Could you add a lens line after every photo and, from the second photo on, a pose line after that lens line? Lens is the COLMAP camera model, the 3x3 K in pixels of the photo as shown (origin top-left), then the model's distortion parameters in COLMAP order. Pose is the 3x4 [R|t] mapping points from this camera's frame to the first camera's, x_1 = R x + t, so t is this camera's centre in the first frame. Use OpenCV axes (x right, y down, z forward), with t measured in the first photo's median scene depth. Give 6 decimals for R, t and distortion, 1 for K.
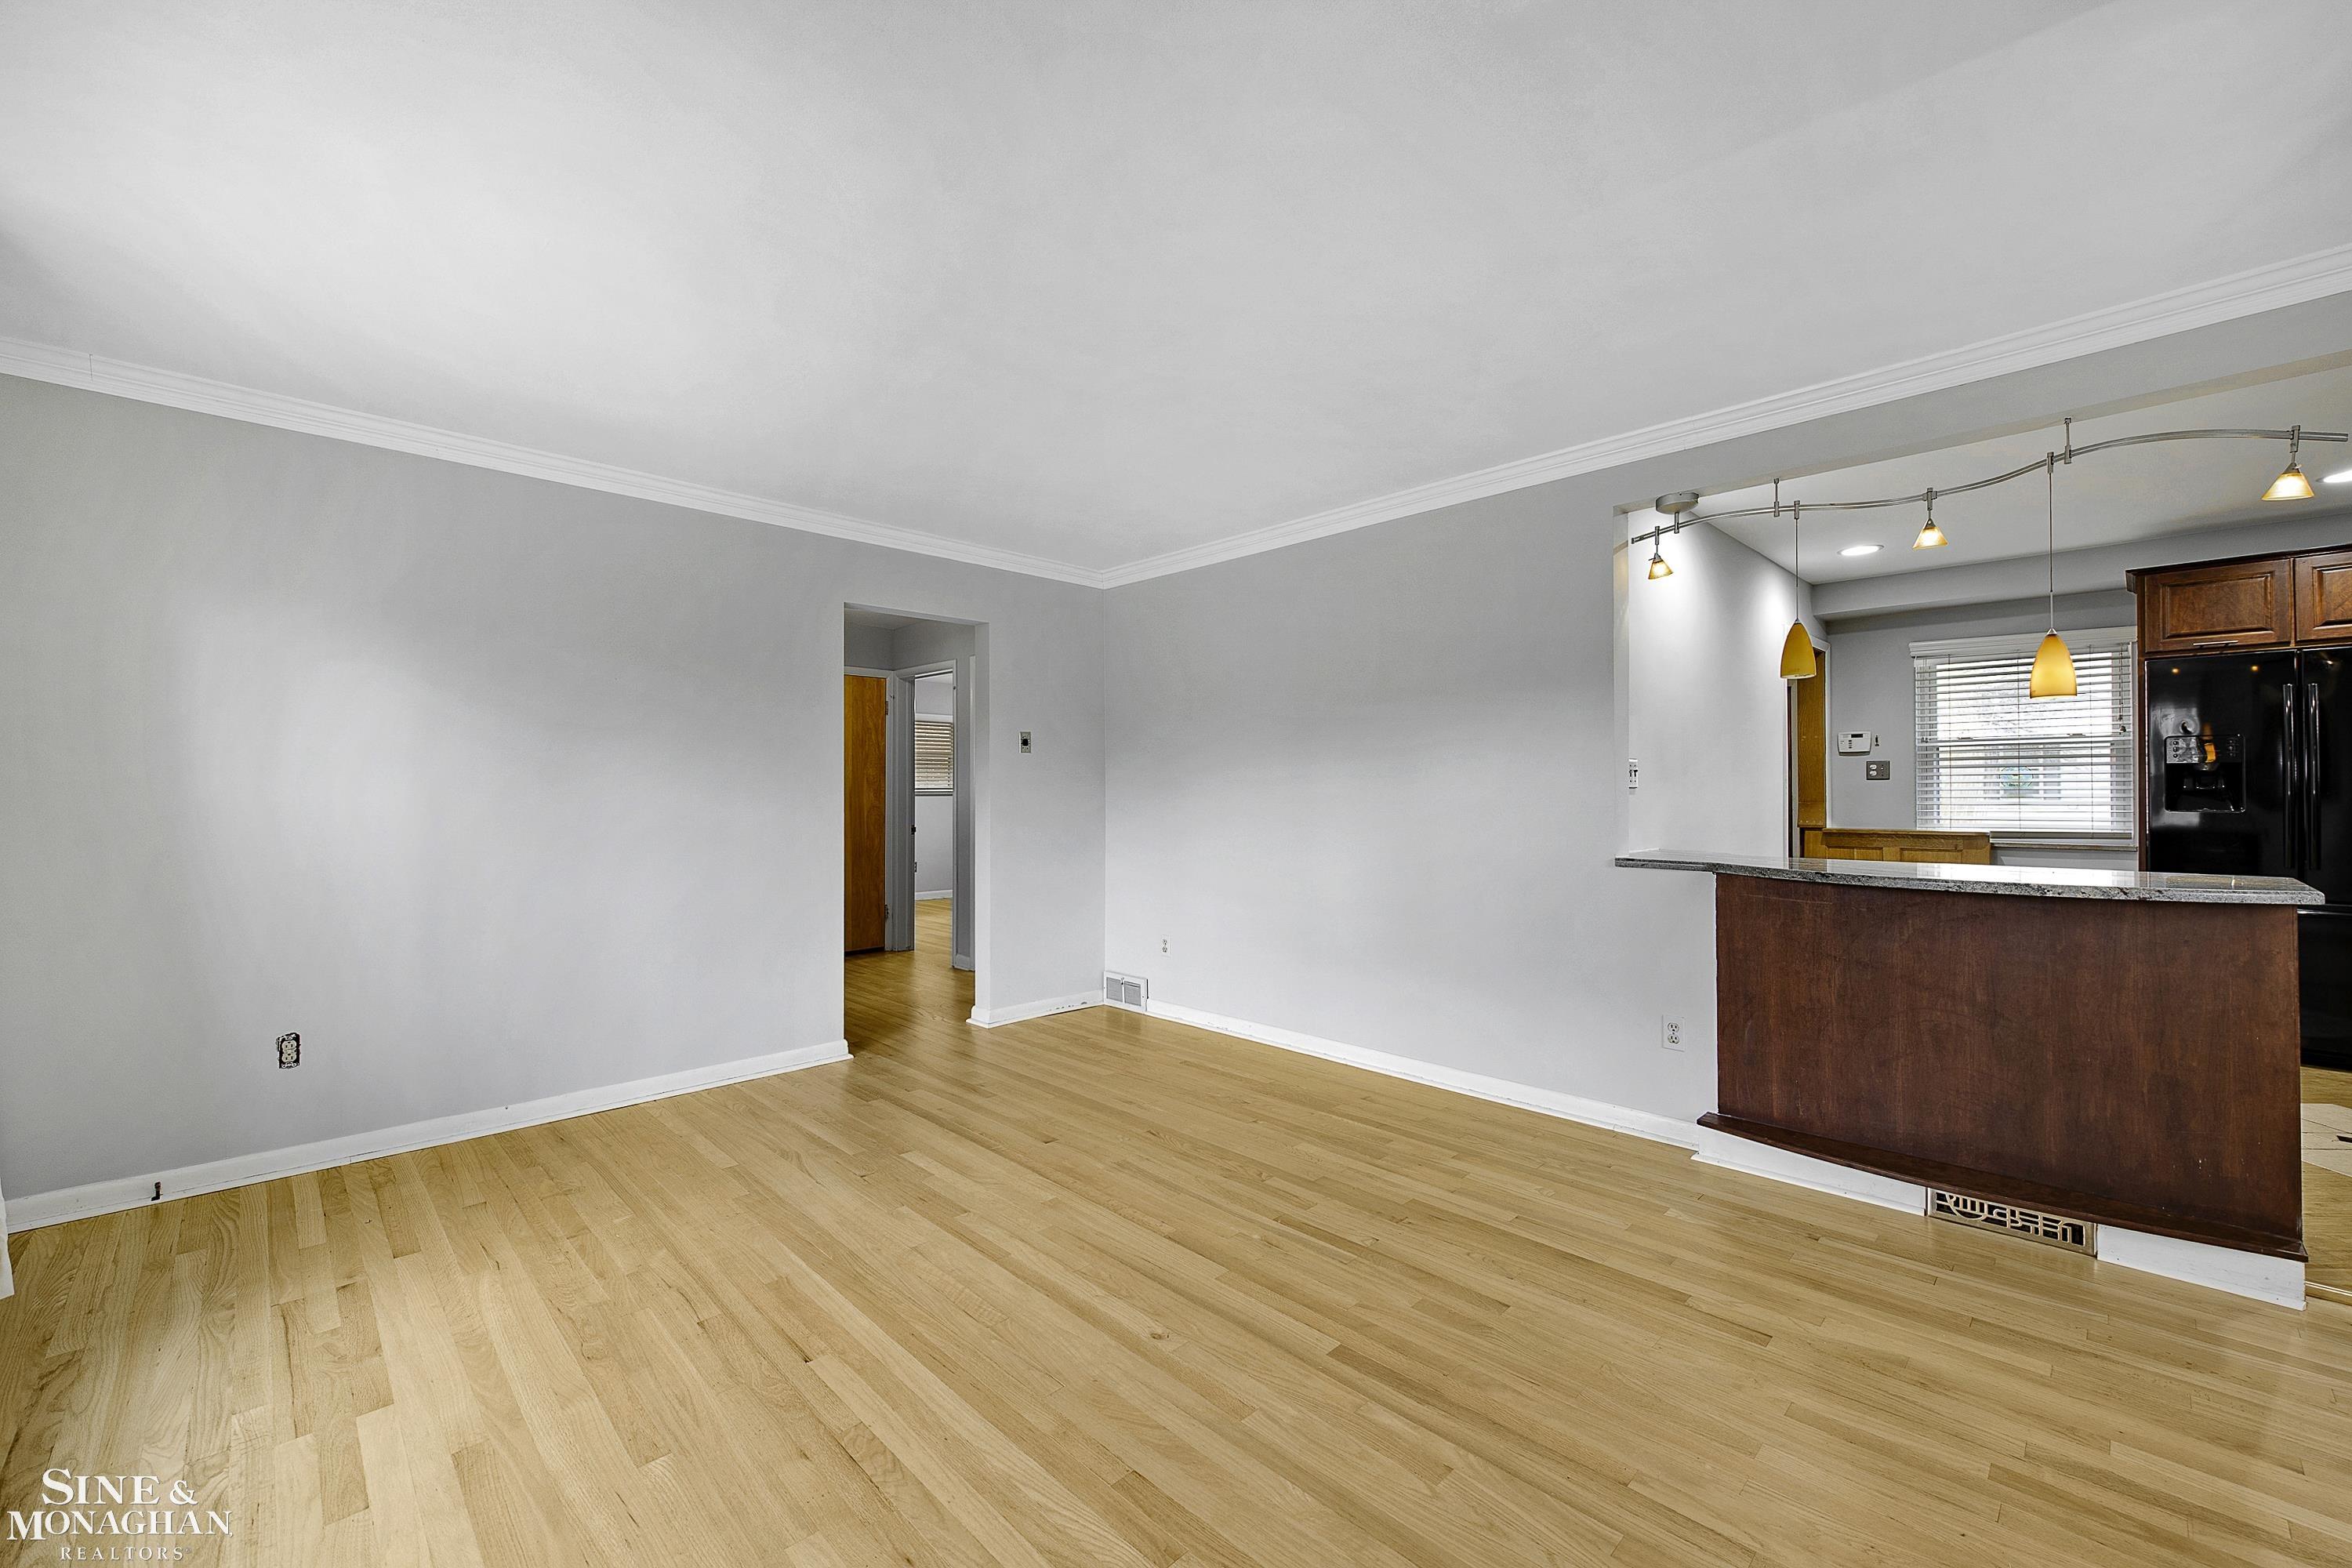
lens RADIAL K [[947.2, 0, 1147.8], [0, 947.2, 784.6], [0, 0, 1]] dist [-0.000759, -0.000172]
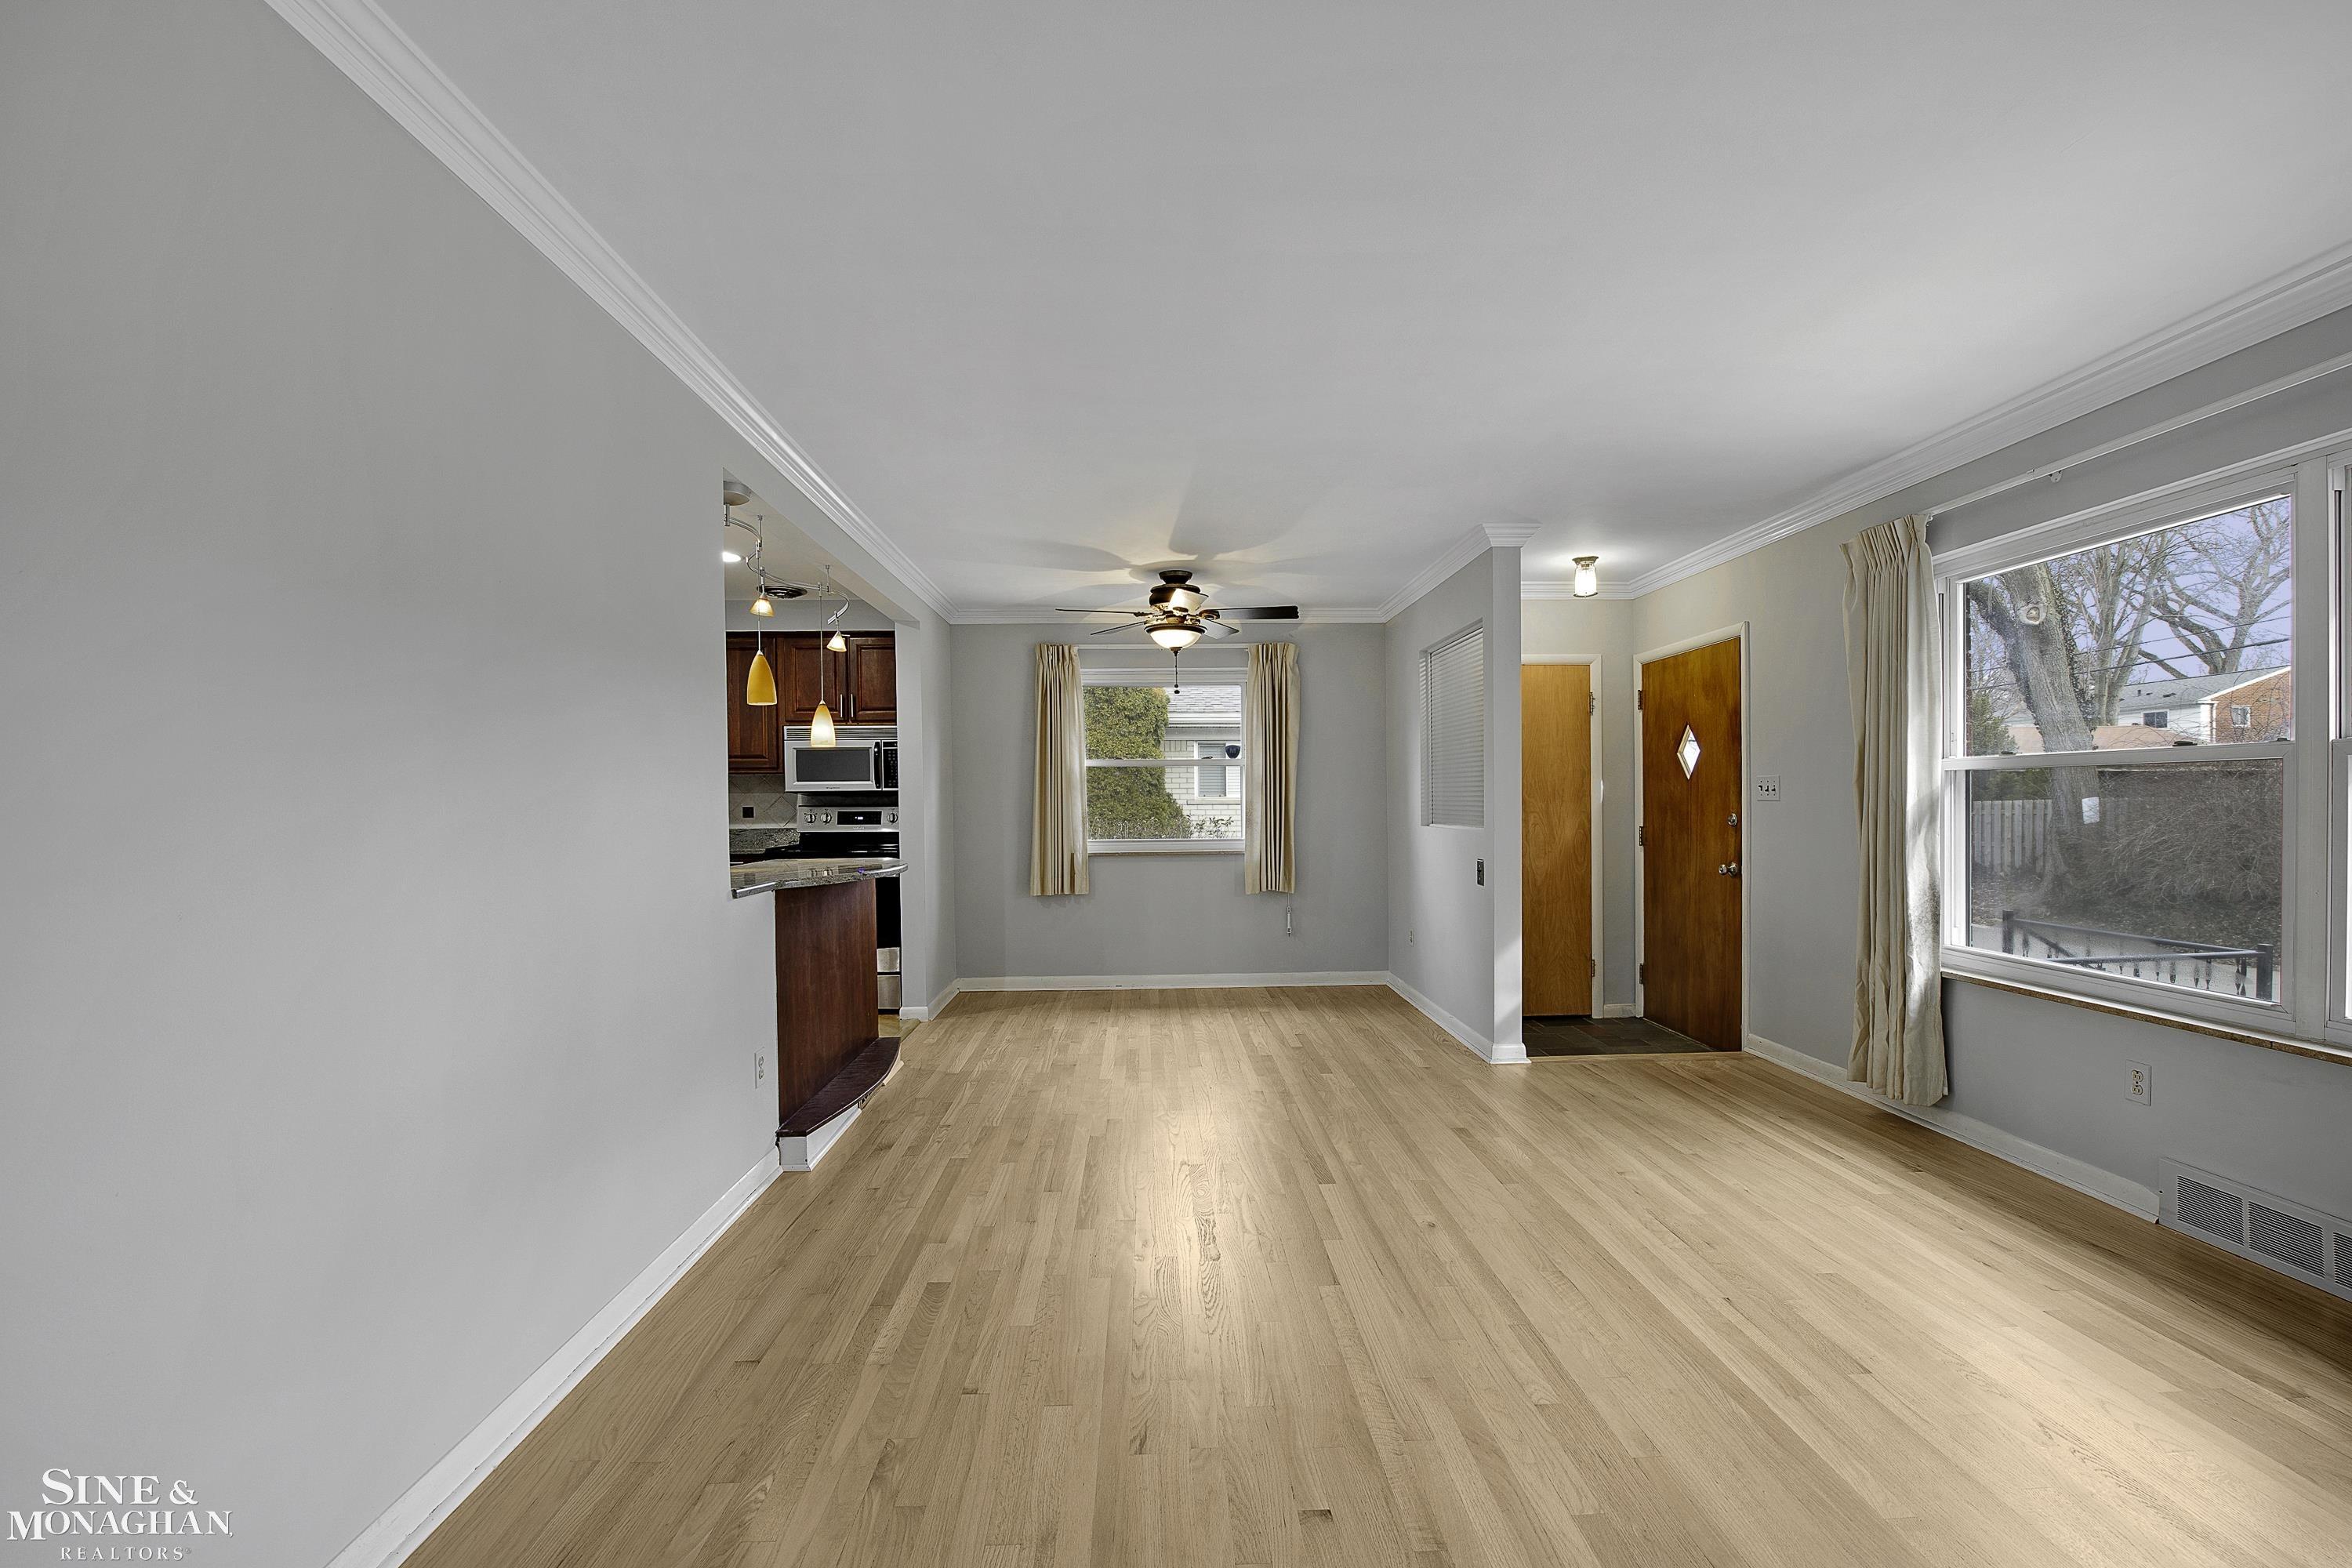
lens RADIAL K [[946.9, 0, 1217.3], [0, 946.9, 820.3], [0, 0, 1]] dist [-0.027872, -0.000271]
pose [[-0.779474, -0.001696, 0.626432, -0.290074], [0.005313, 0.999942, 0.009318, 0.010599], [-0.626412, 0.010592, -0.779420, 1.119765]]
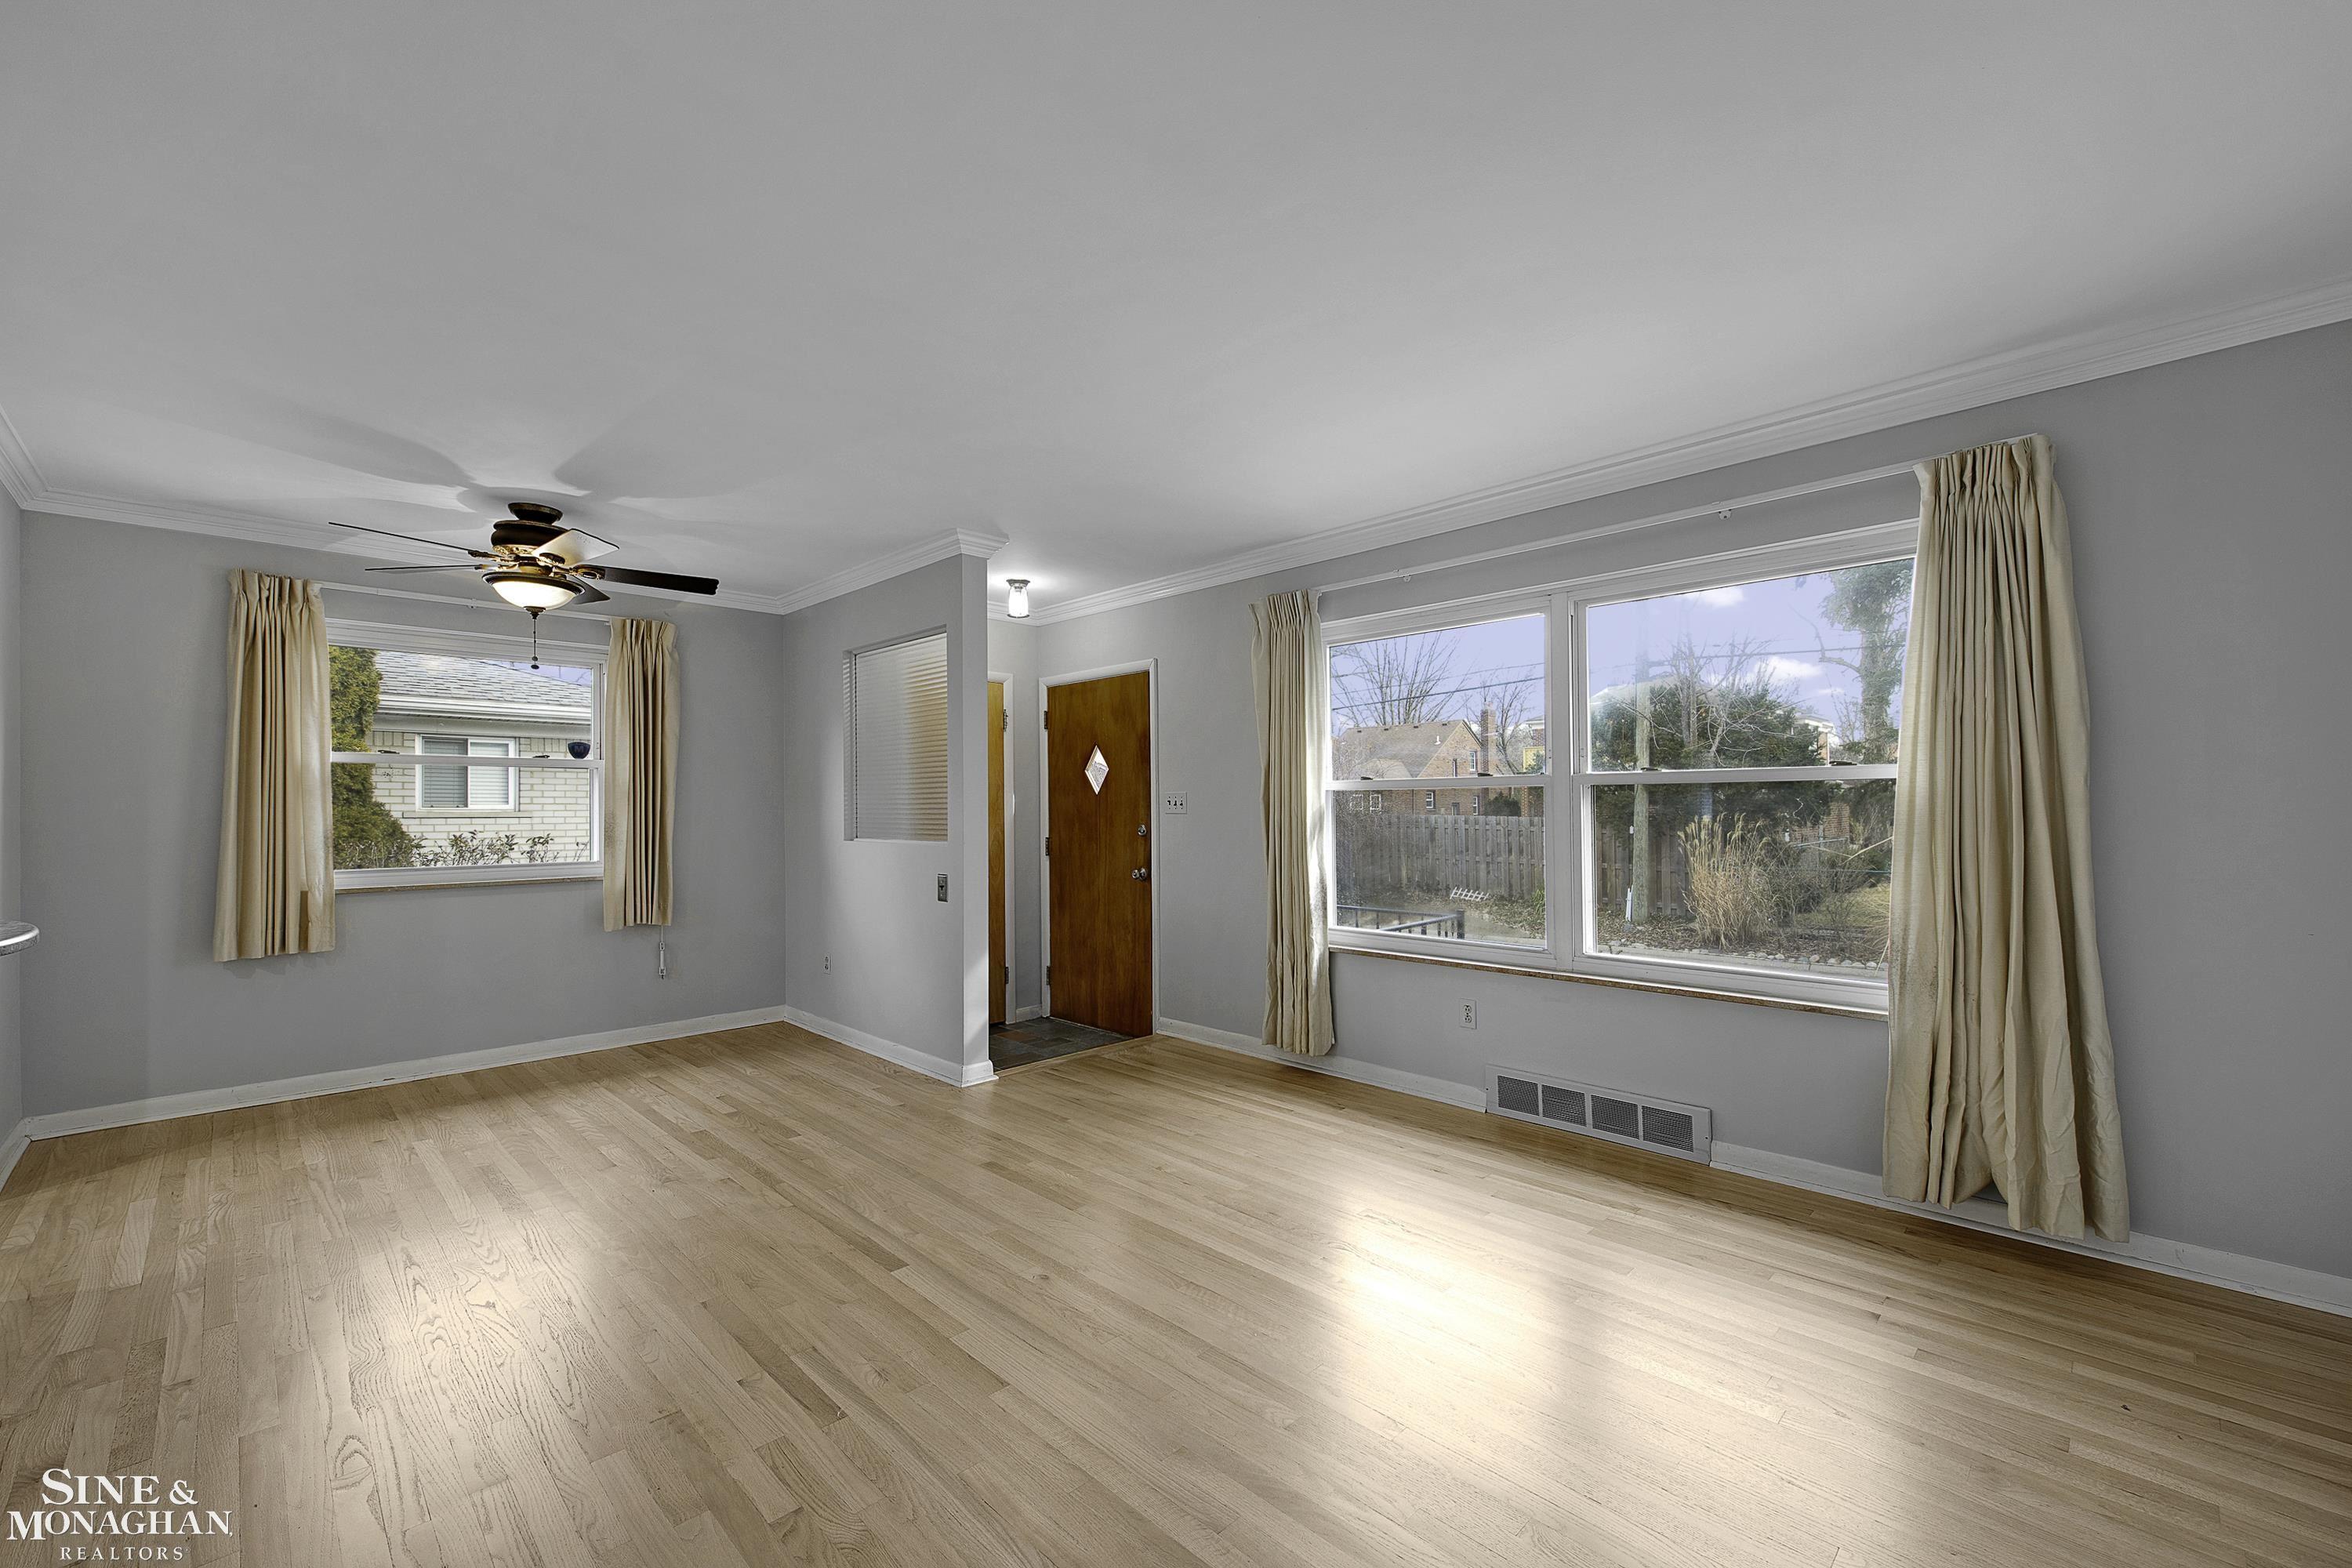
lens RADIAL K [[920.5, 0, 1180.1], [0, 920.5, 802.7], [0, 0, 1]] dist [-0.000802, -0.000493]
pose [[-0.998666, 0.008915, -0.050853, -0.056094], [0.009822, 0.999797, -0.017614, 0.008504], [0.050686, -0.018090, -0.998551, 1.113174]]
